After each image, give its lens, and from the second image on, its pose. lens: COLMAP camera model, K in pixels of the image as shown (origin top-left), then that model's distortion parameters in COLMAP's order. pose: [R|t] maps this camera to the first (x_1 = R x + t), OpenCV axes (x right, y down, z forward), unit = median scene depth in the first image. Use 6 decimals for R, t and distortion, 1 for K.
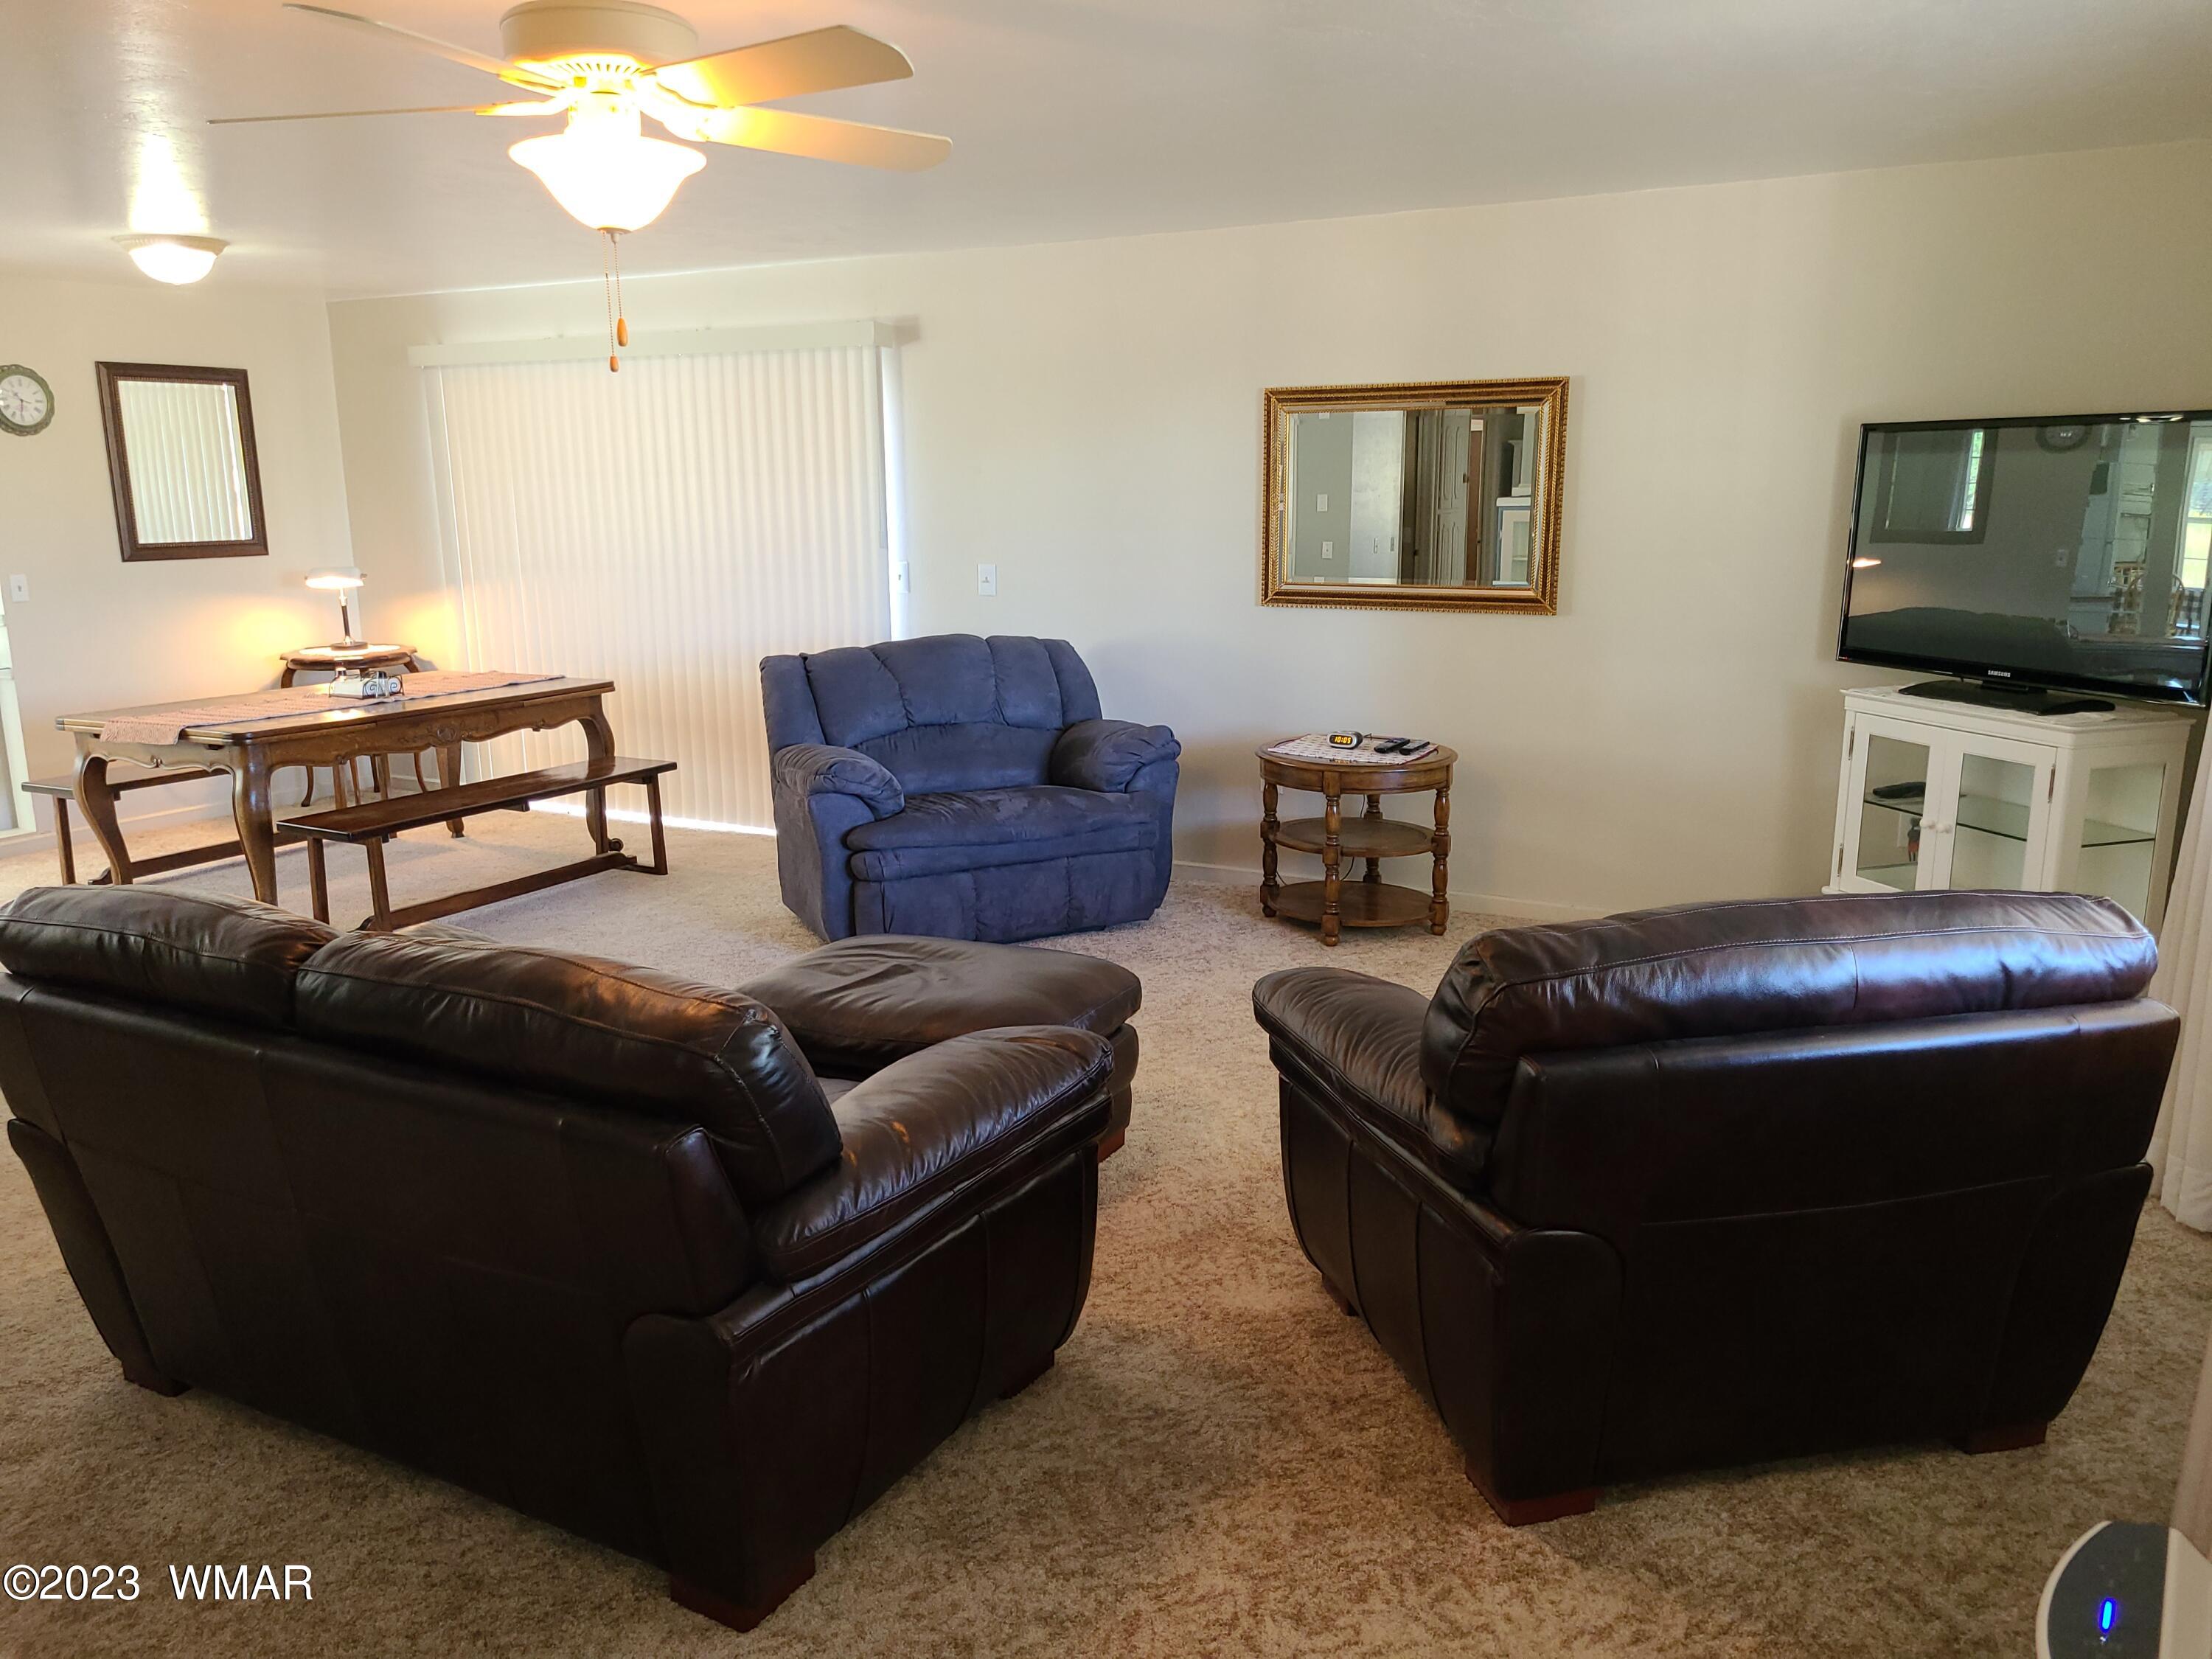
lens RADIAL K [[1664.4, 0, 1106.0], [0, 1664.4, 829.5], [0, 0, 1]] dist [0.007008, 0.002936]
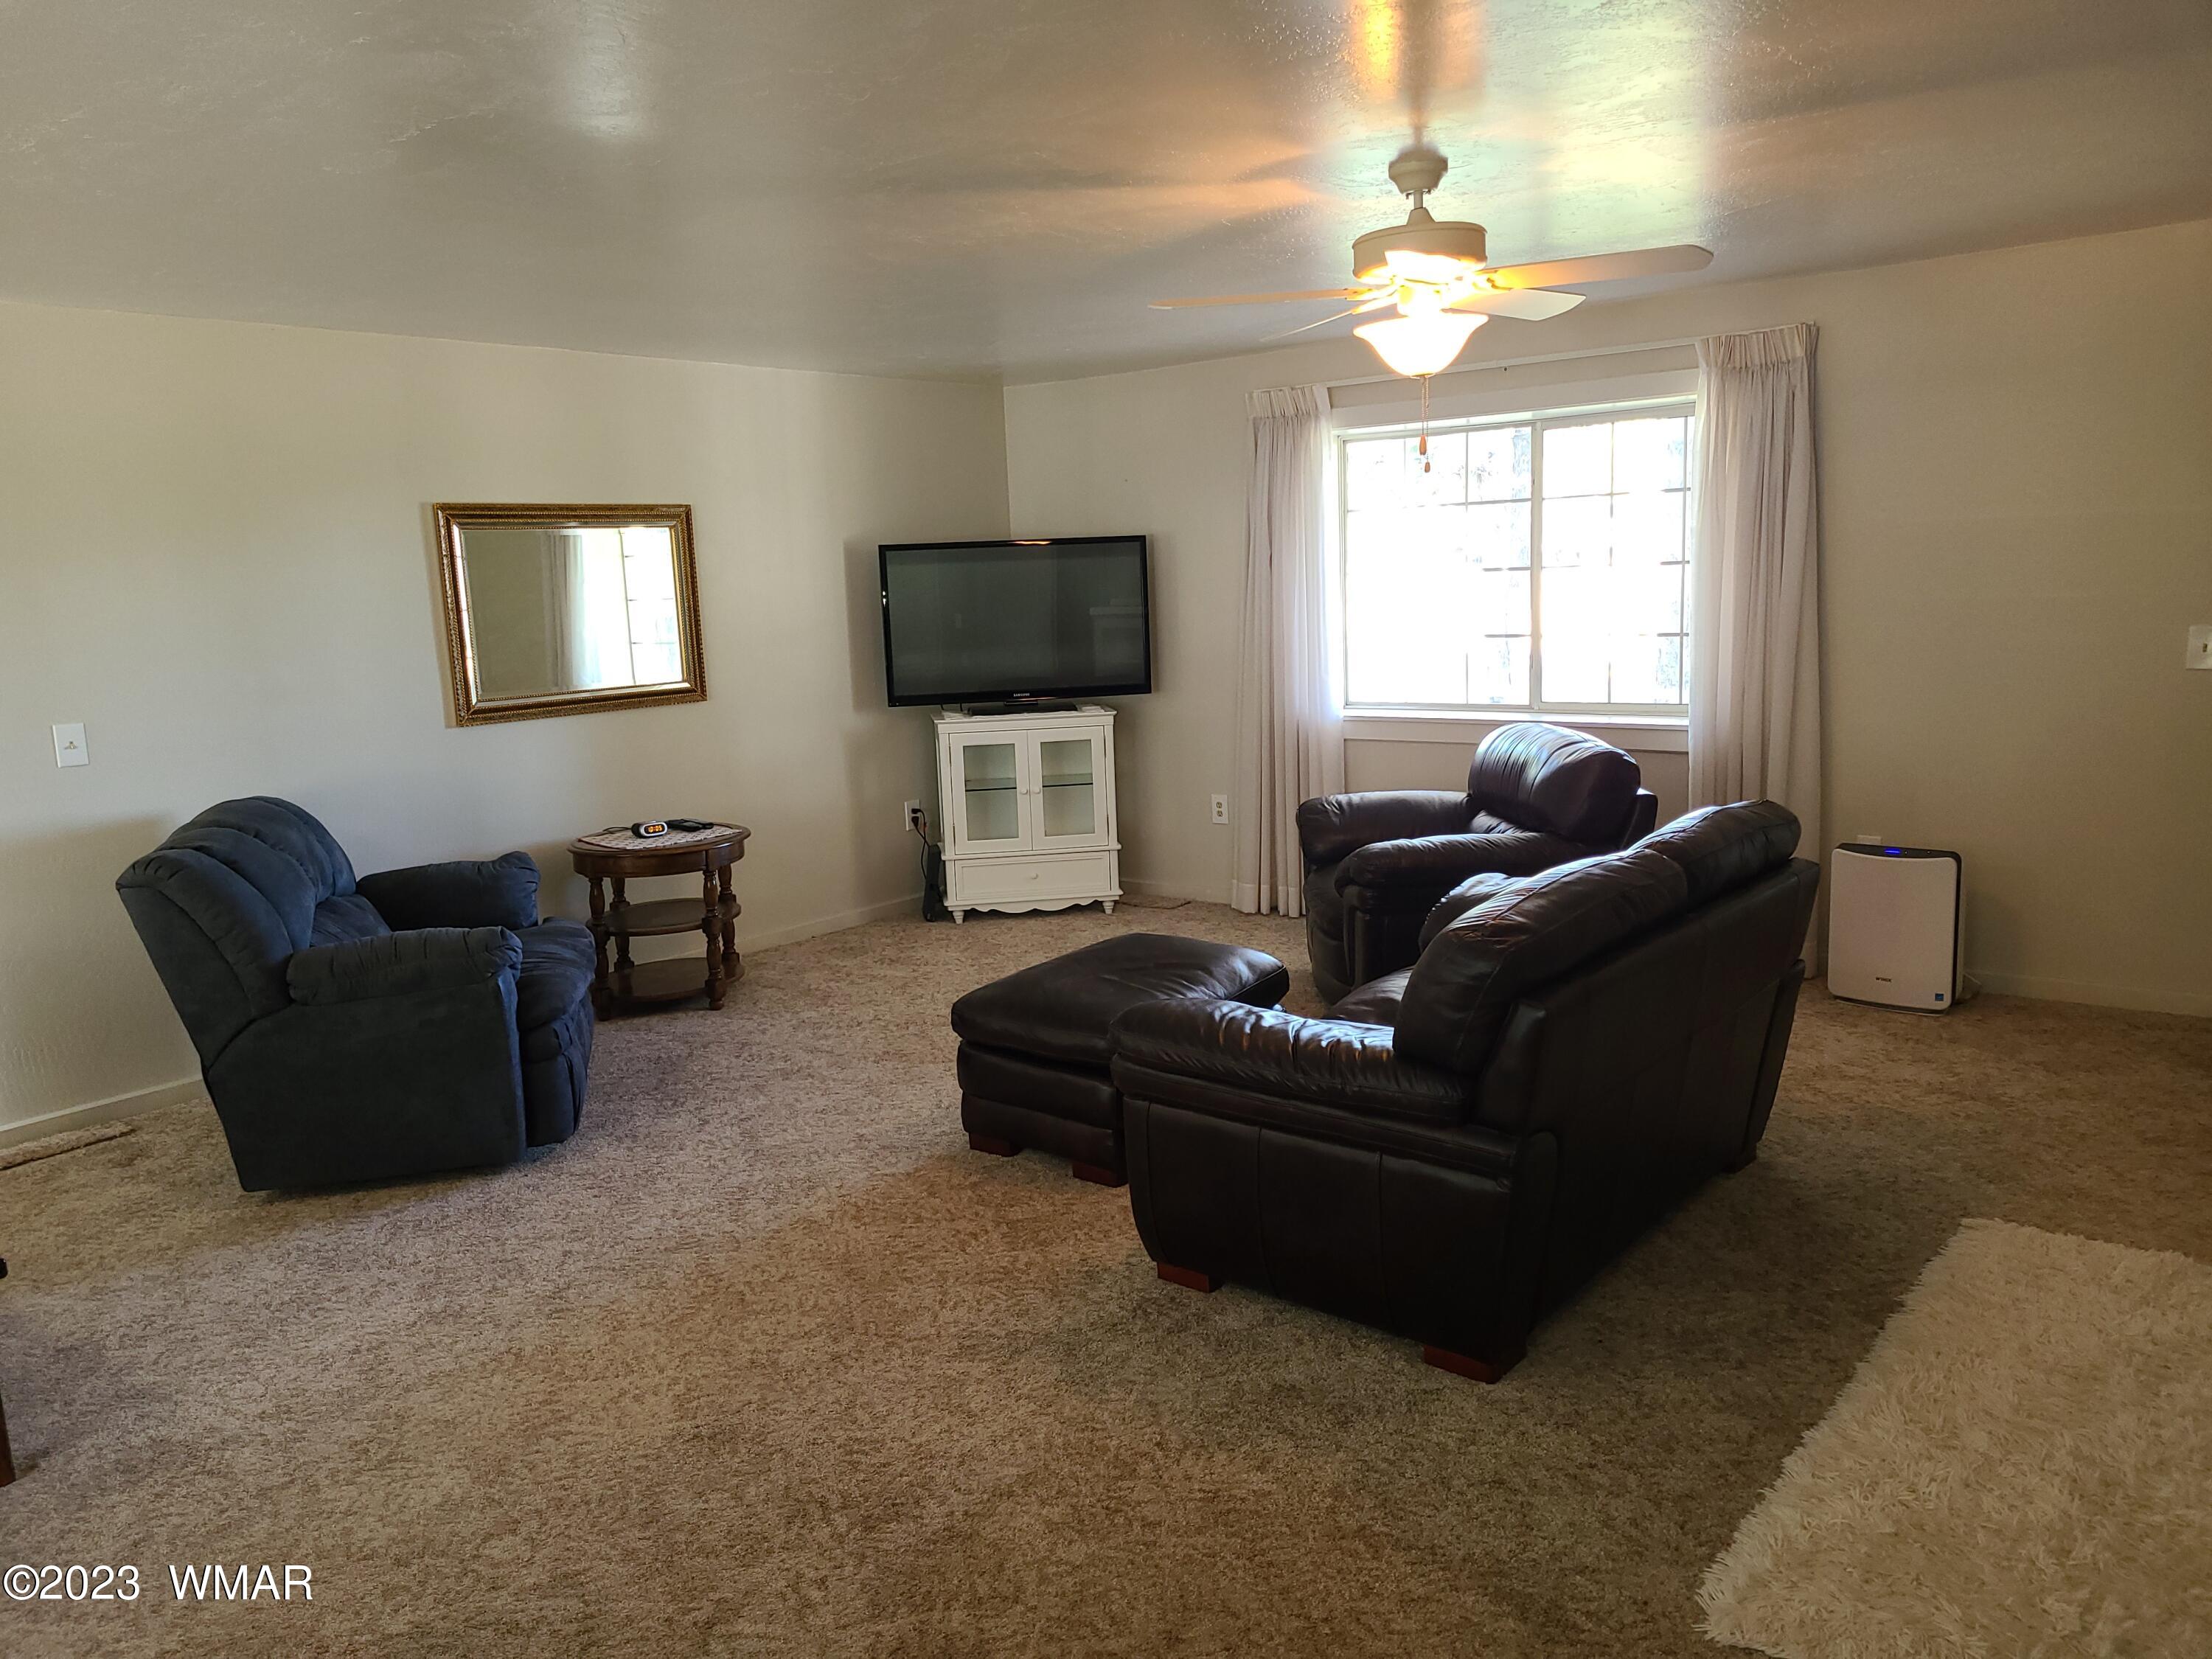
lens RADIAL K [[1664.4, 0, 1106.0], [0, 1664.4, 829.5], [0, 0, 1]] dist [0.007008, 0.002936]
pose [[0.177531, -0.157293, 0.971464, -0.873586], [0.231143, 0.966194, 0.114199, -0.111851], [-0.956585, 0.204273, 0.207887, 0.504108]]
